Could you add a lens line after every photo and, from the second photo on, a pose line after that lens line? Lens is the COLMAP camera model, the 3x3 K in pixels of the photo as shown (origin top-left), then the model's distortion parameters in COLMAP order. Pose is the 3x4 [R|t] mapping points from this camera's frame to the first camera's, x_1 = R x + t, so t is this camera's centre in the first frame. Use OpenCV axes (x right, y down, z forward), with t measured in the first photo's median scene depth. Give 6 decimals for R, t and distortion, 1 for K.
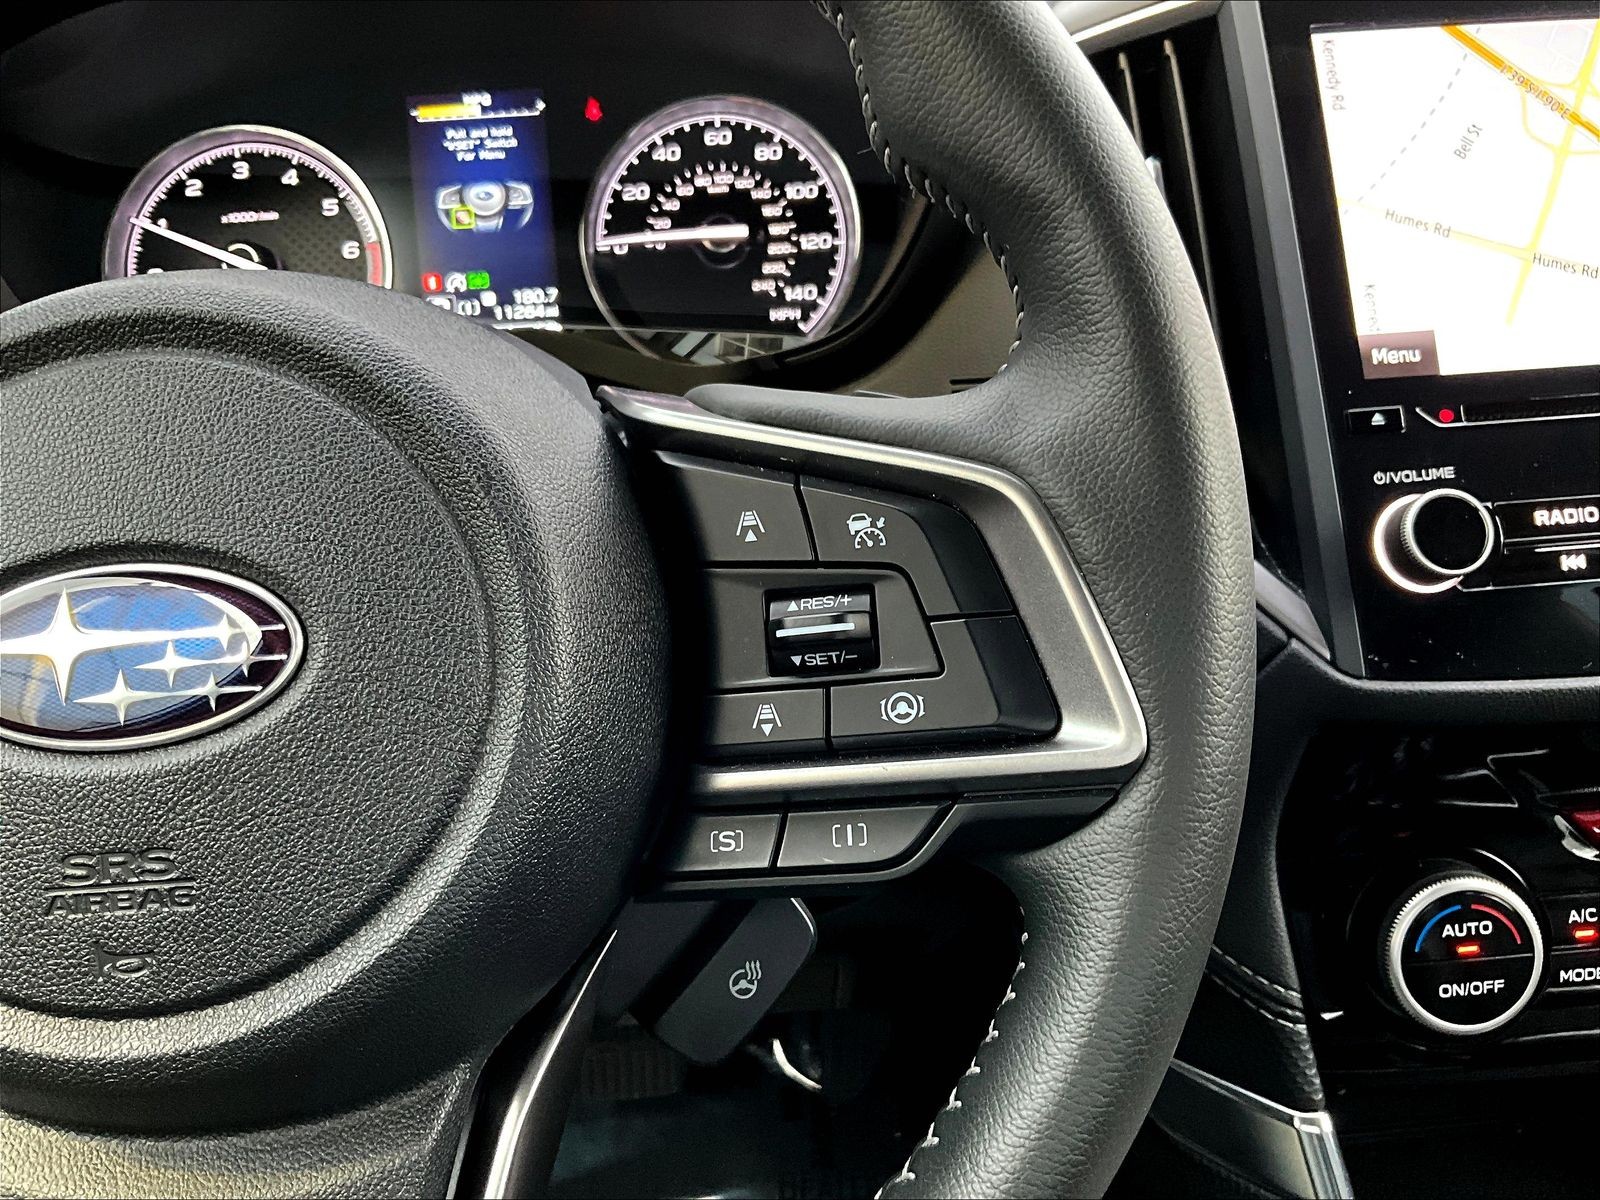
lens RADIAL K [[1327.4, 0, 801.5], [0, 1327.4, 611.3], [0, 0, 1]] dist [0.090393, -0.164531]
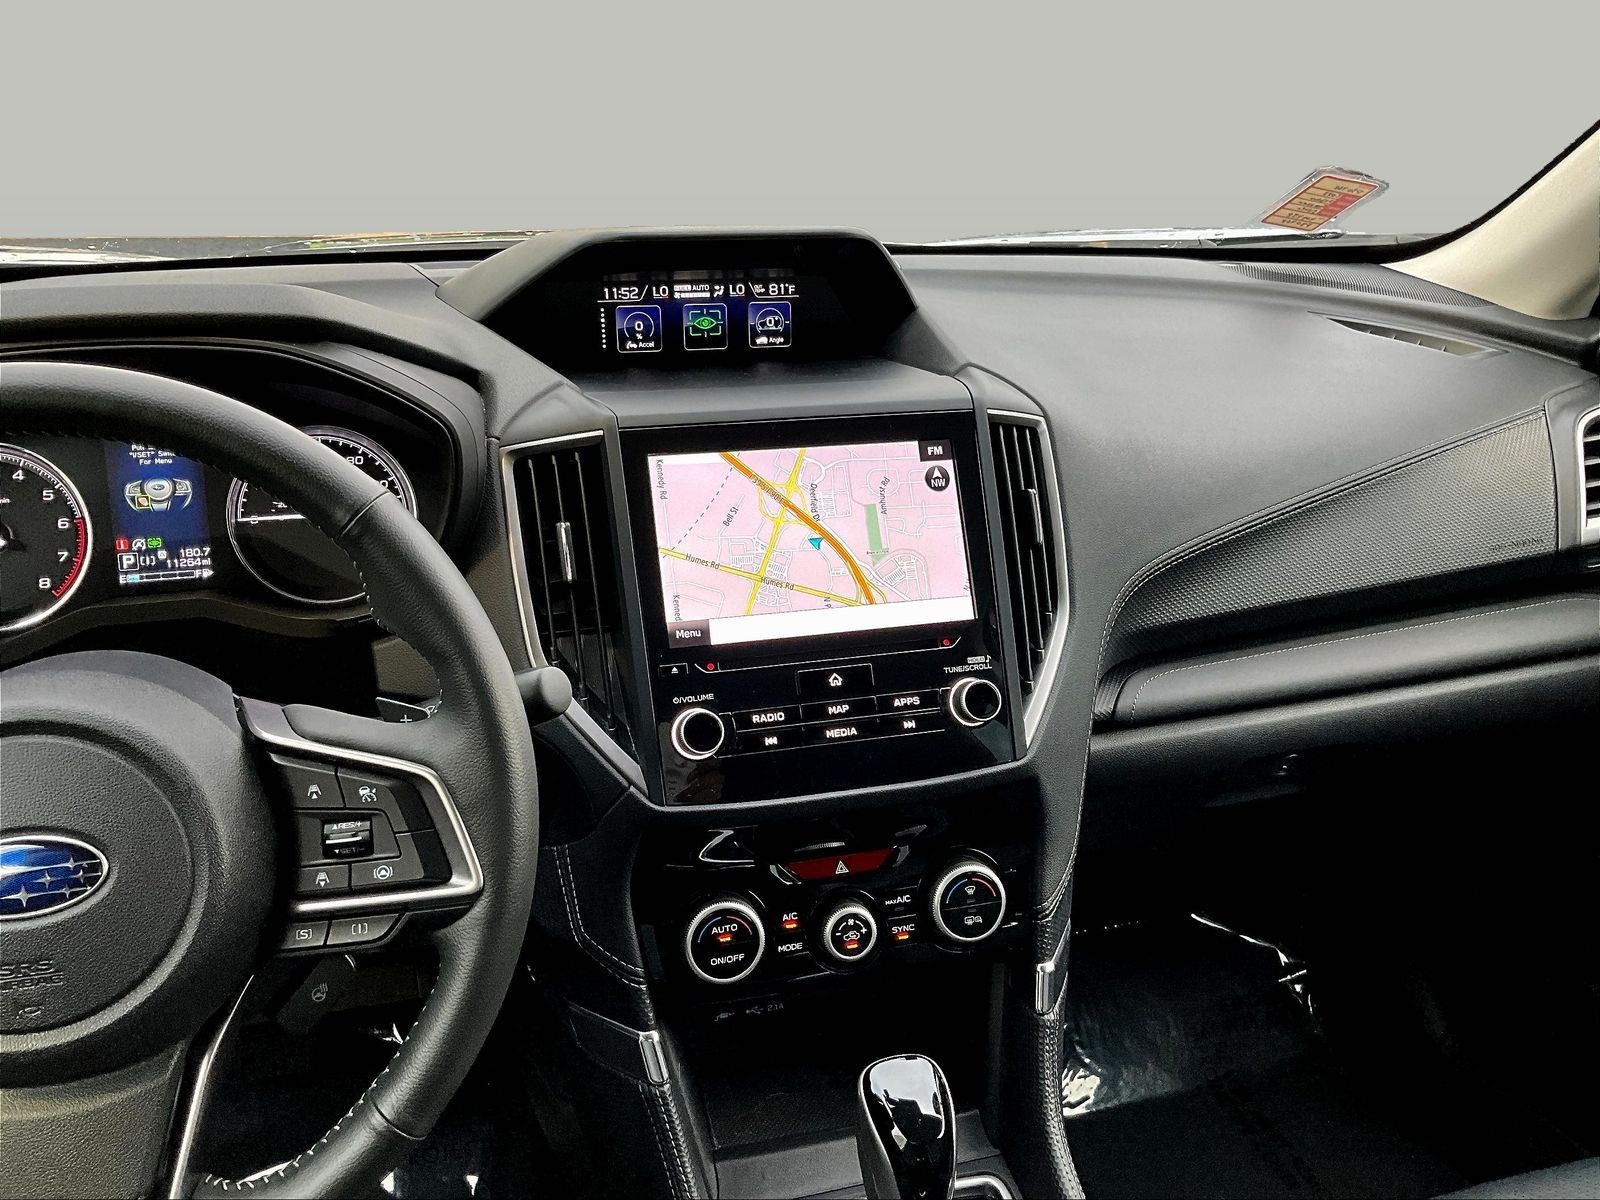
lens RADIAL K [[1327.4, 0, 798.1], [0, 1327.4, 592.5], [0, 0, 1]] dist [0.090393, -0.164531]
pose [[0.970871, -0.012786, 0.239259, 0.103649], [0.010760, 0.999894, 0.009774, -0.197768], [-0.239359, -0.006915, 0.970906, -0.662751]]
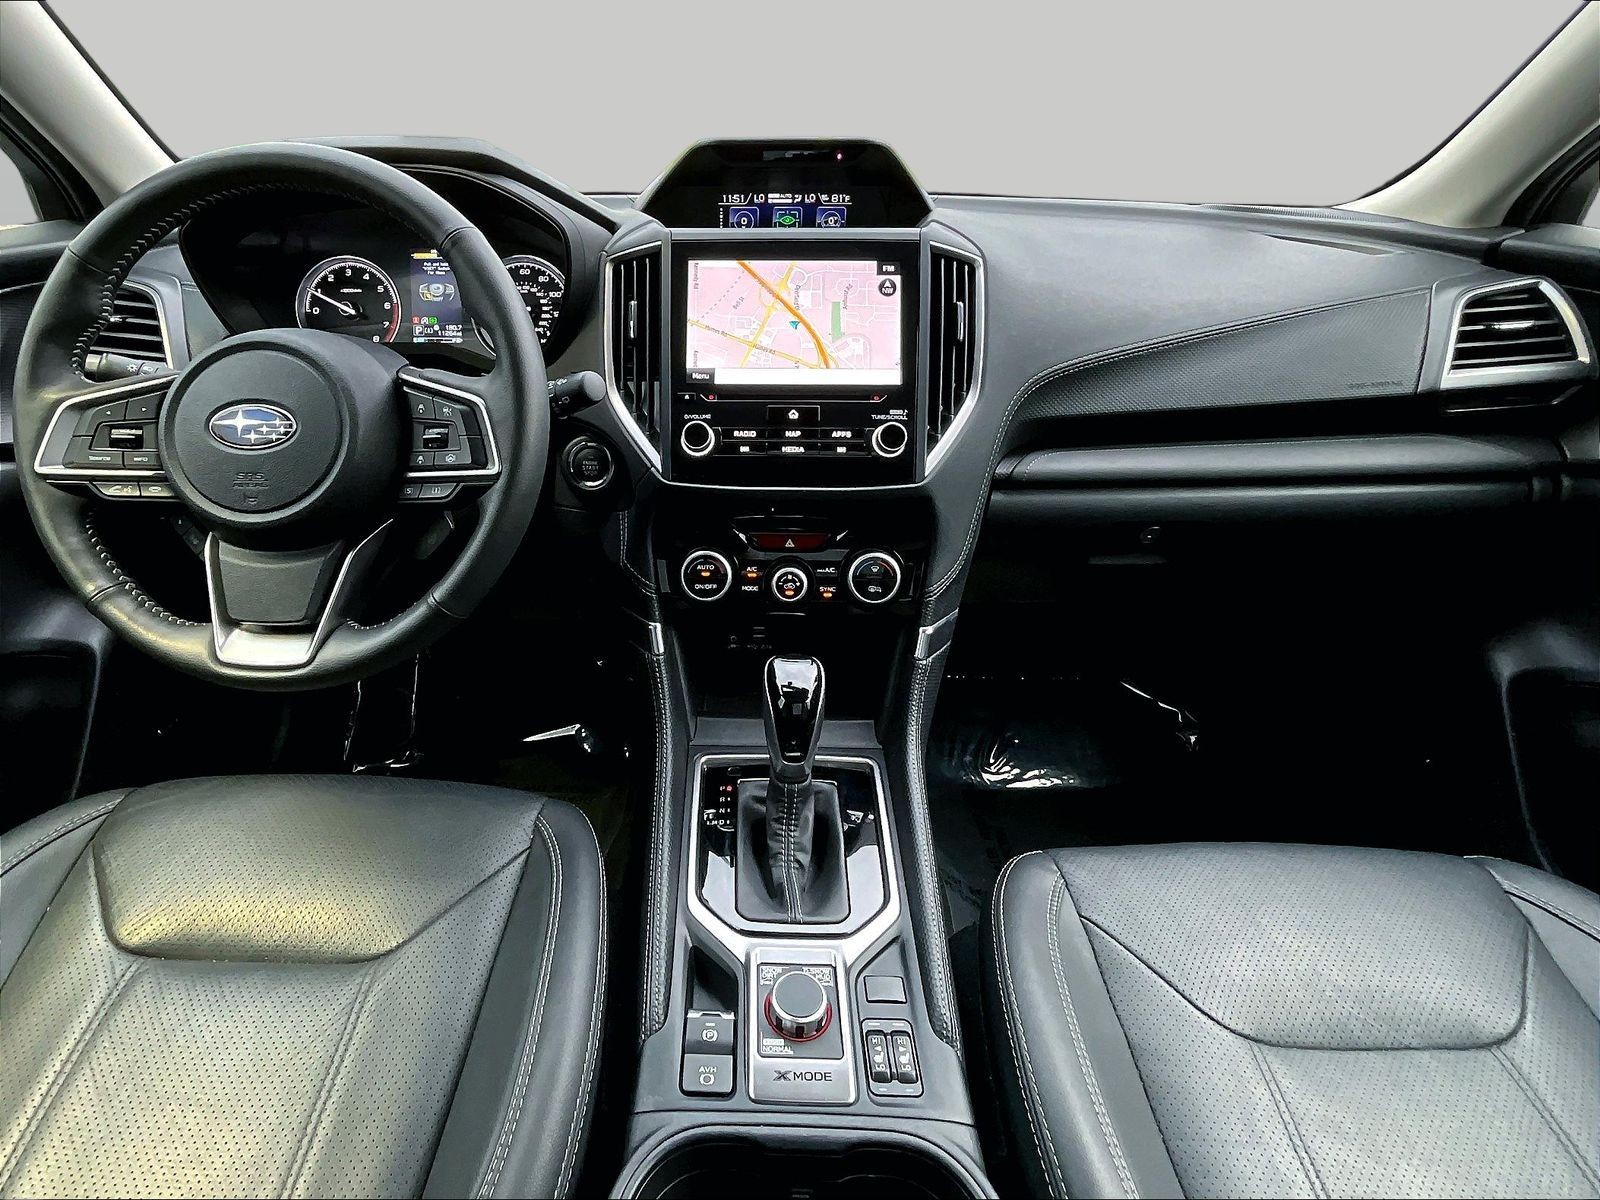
lens RADIAL K [[789.1, 0, 731.0], [0, 789.1, 571.2], [0, 0, 1]] dist [0.004463, -0.000736]
pose [[0.995151, 0.087151, -0.045600, 0.466052], [-0.082652, 0.992260, 0.092671, 0.054027], [0.053324, -0.088453, 0.994652, -0.579771]]
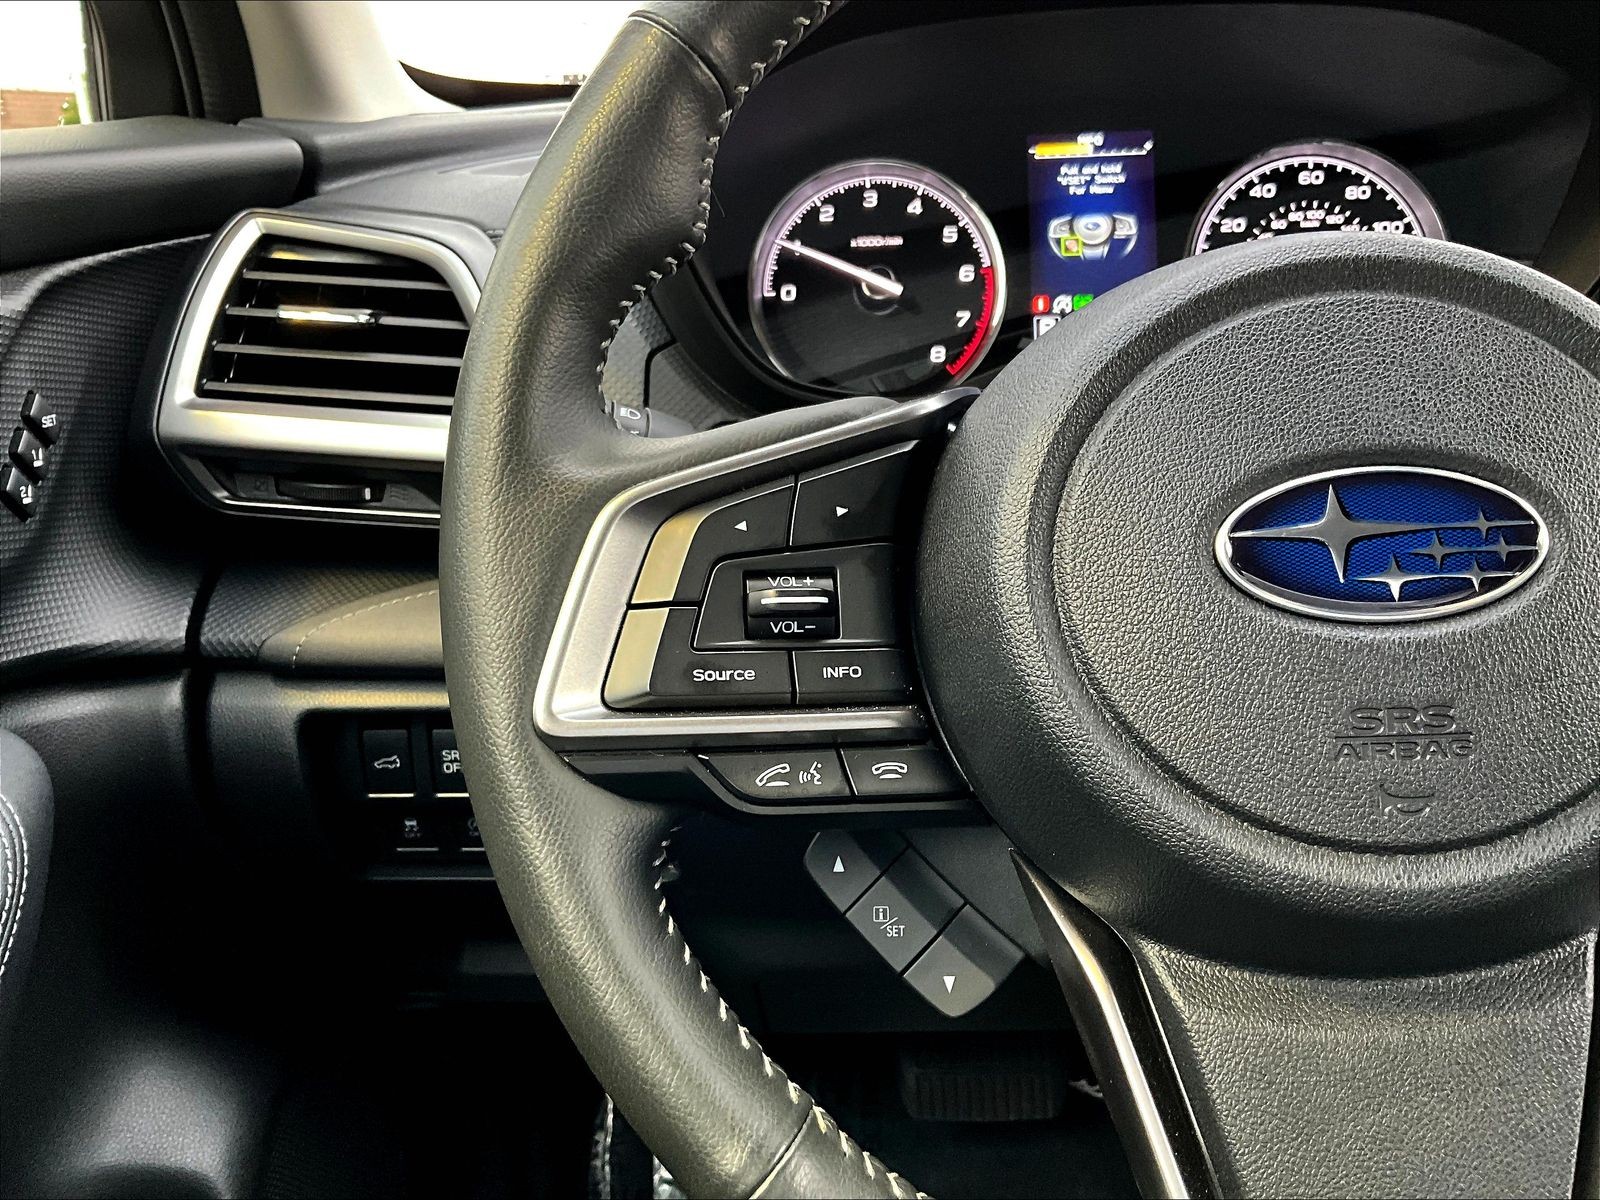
lens RADIAL K [[1327.4, 0, 805.9], [0, 1327.4, 617.7], [0, 0, 1]] dist [0.090393, -0.164531]
pose [[0.998073, 0.040042, -0.047407, -0.404840], [-0.042740, 0.997439, -0.057349, 0.079281], [0.044989, 0.059264, 0.997228, -0.075572]]
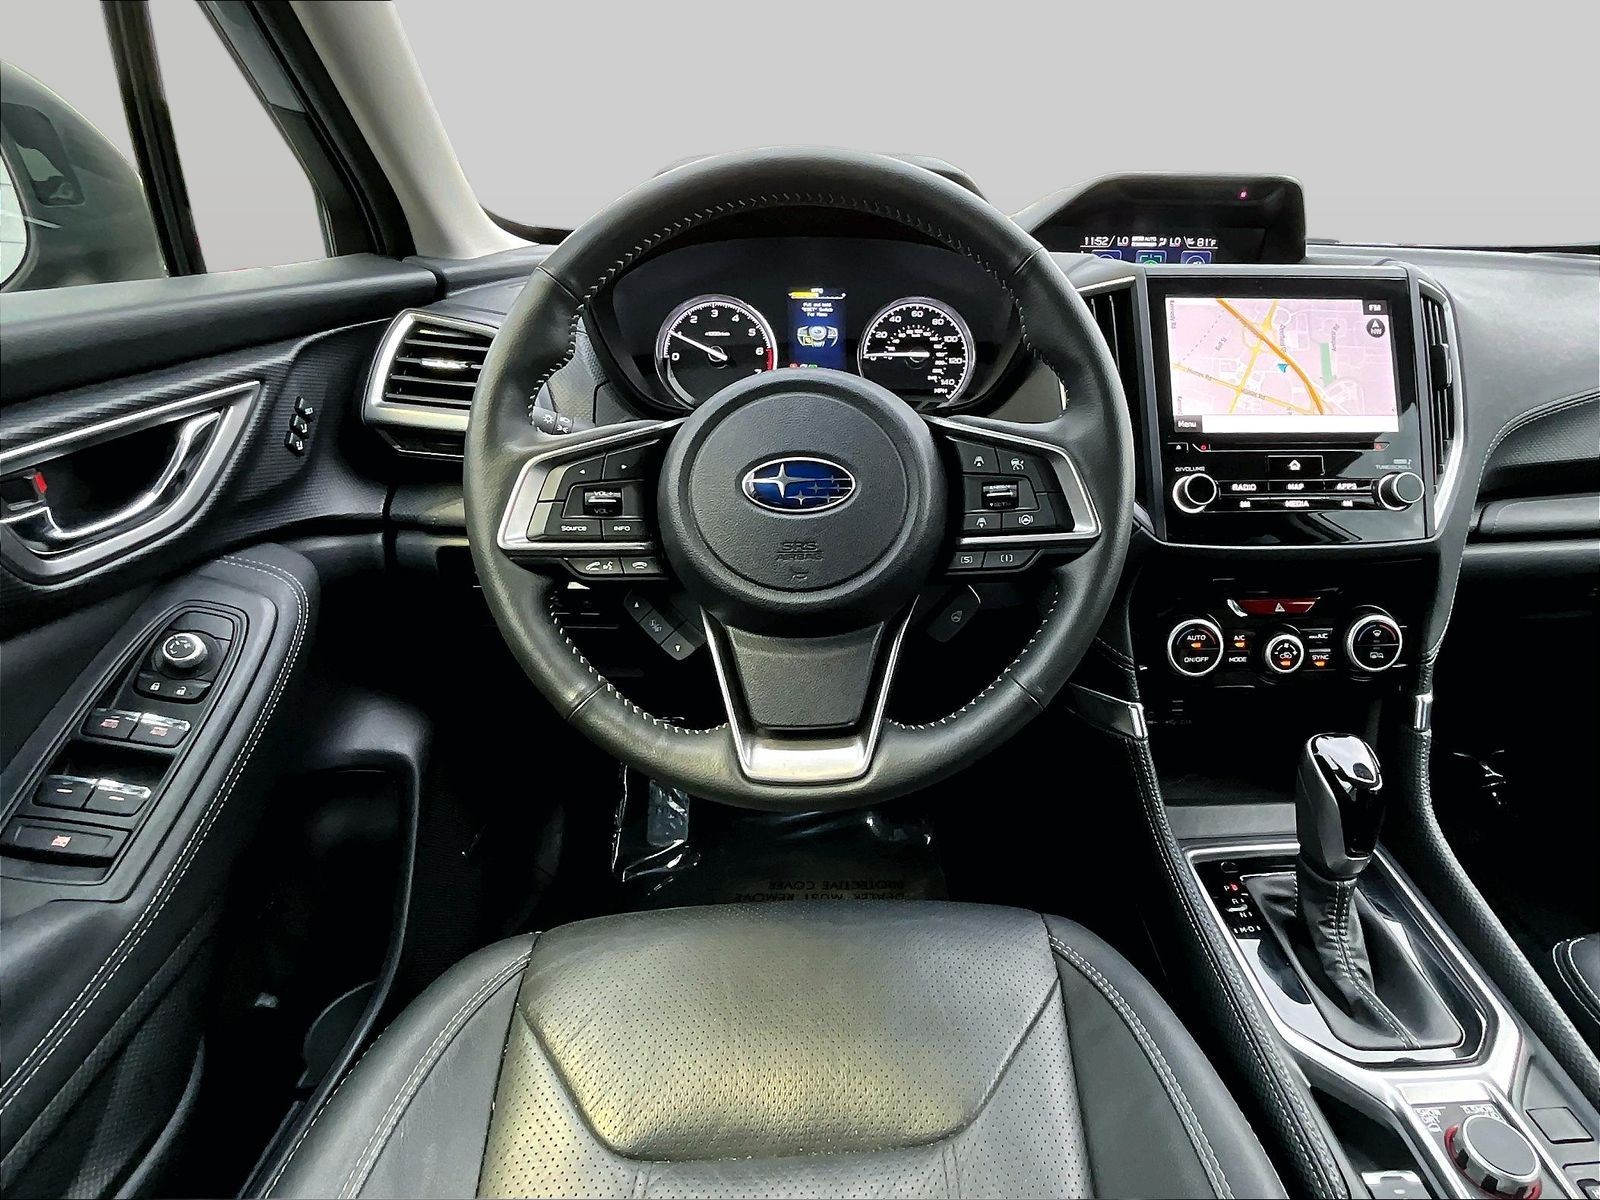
lens RADIAL K [[787.8, 0, 885.1], [0, 787.8, 603.1], [0, 0, 1]] dist [0.005360, -0.001392]
pose [[0.997191, 0.056414, 0.049265, -0.159761], [-0.058765, 0.997134, 0.047640, 0.093584], [-0.046436, -0.050401, 0.997649, -0.414815]]
